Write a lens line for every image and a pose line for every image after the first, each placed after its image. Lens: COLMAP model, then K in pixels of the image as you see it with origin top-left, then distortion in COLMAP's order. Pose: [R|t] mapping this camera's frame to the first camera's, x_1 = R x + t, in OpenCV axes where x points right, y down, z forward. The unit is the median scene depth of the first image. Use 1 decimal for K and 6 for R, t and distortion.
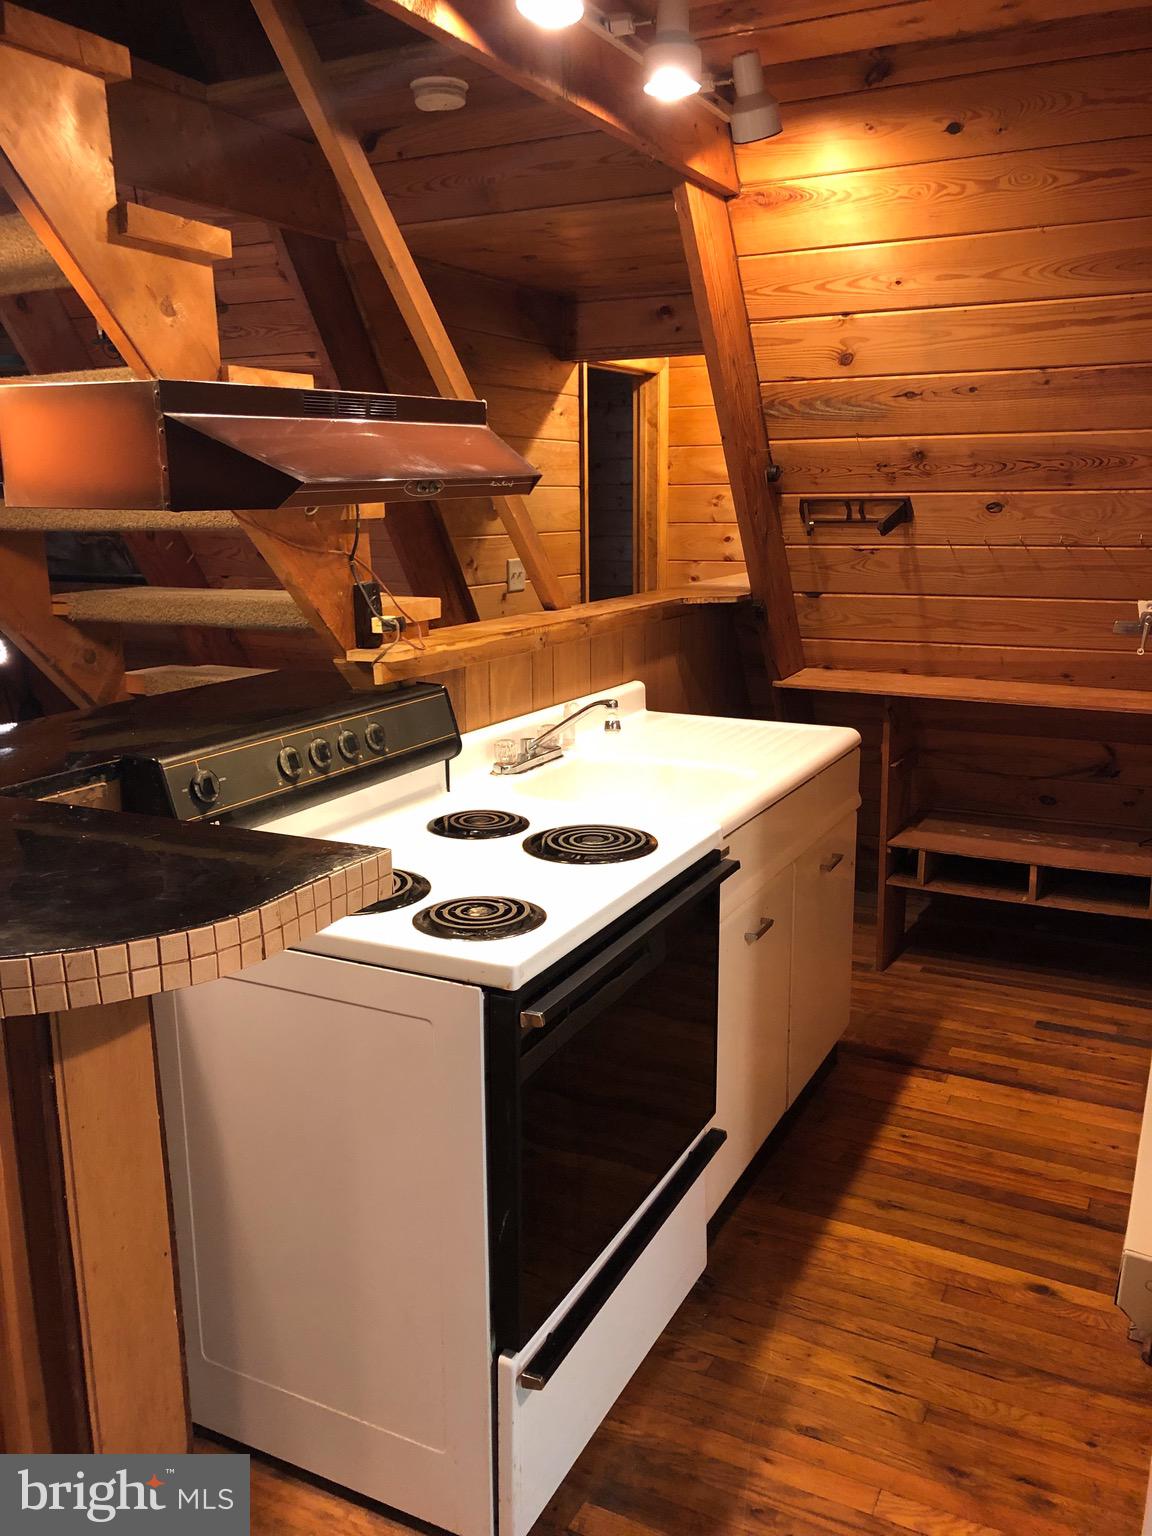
lens RADIAL K [[1260.6, 0, 575.0], [0, 1260.6, 767.4], [0, 0, 1]] dist [-0.002800, 0.011214]
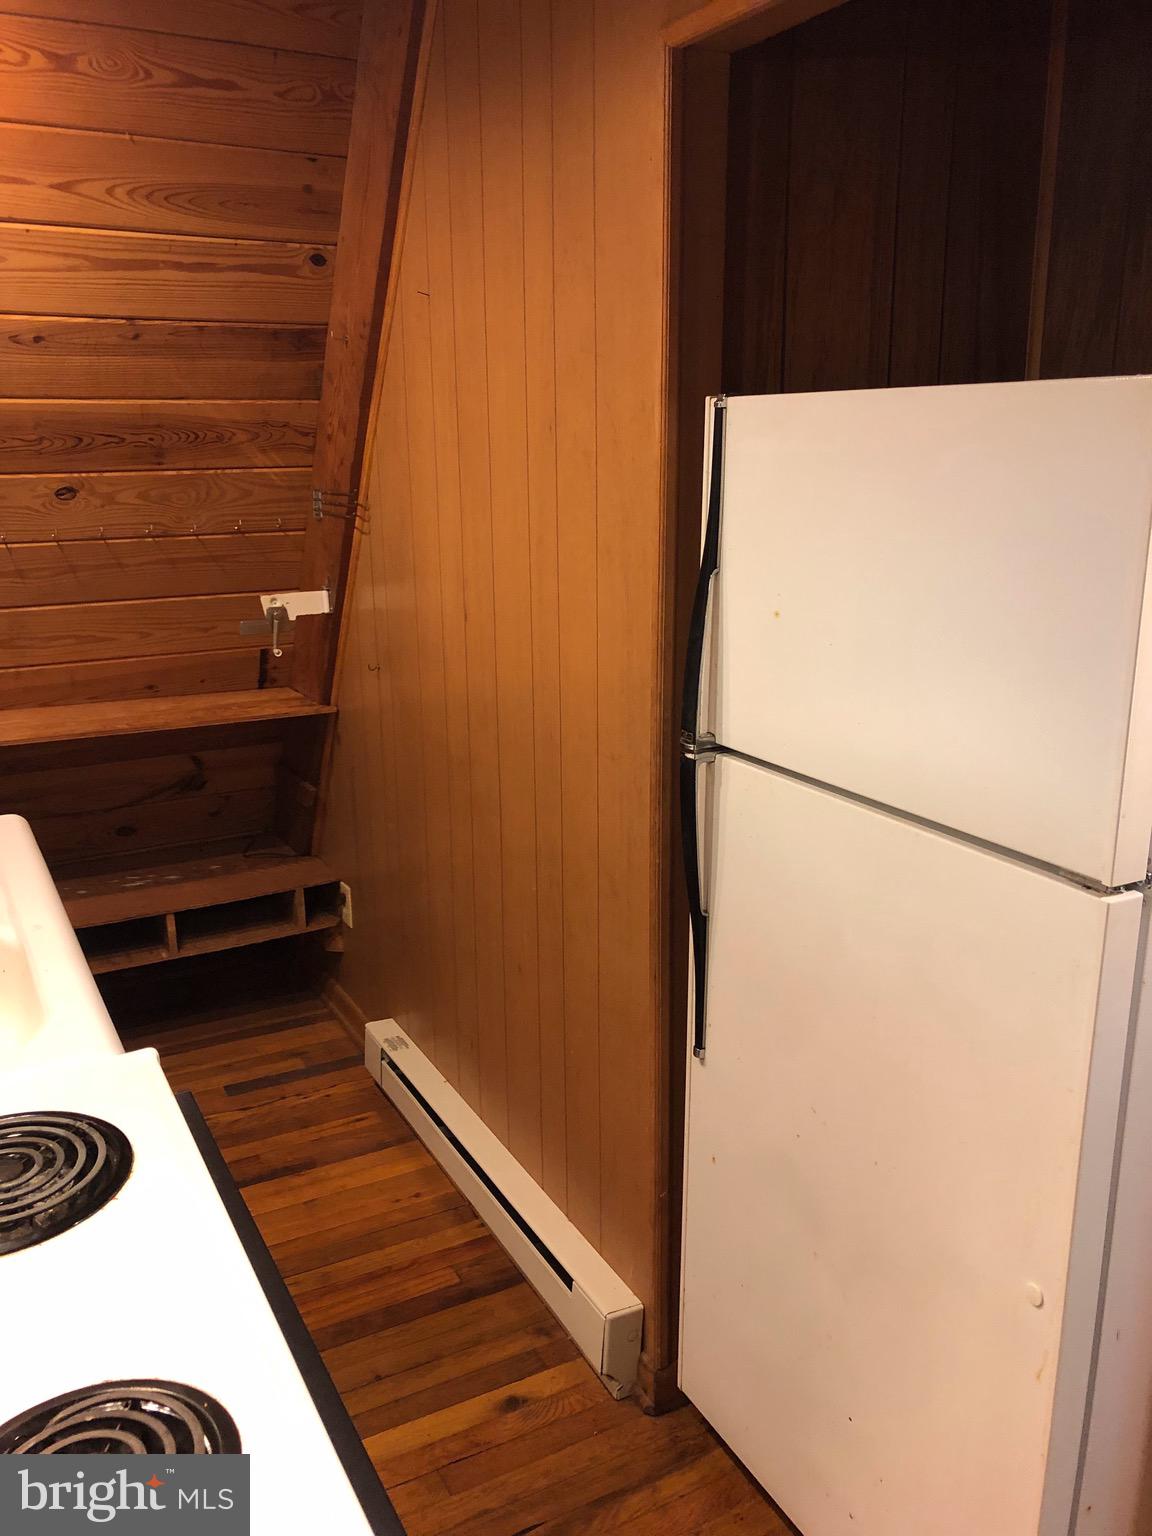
lens RADIAL K [[1260.6, 0, 577.1], [0, 1260.6, 765.1], [0, 0, 1]] dist [-0.002800, 0.011214]
pose [[0.564055, -0.204693, 0.799964, -0.157704], [0.177001, 0.976241, 0.124995, -0.087997], [-0.806544, 0.071090, 0.586884, 0.314160]]
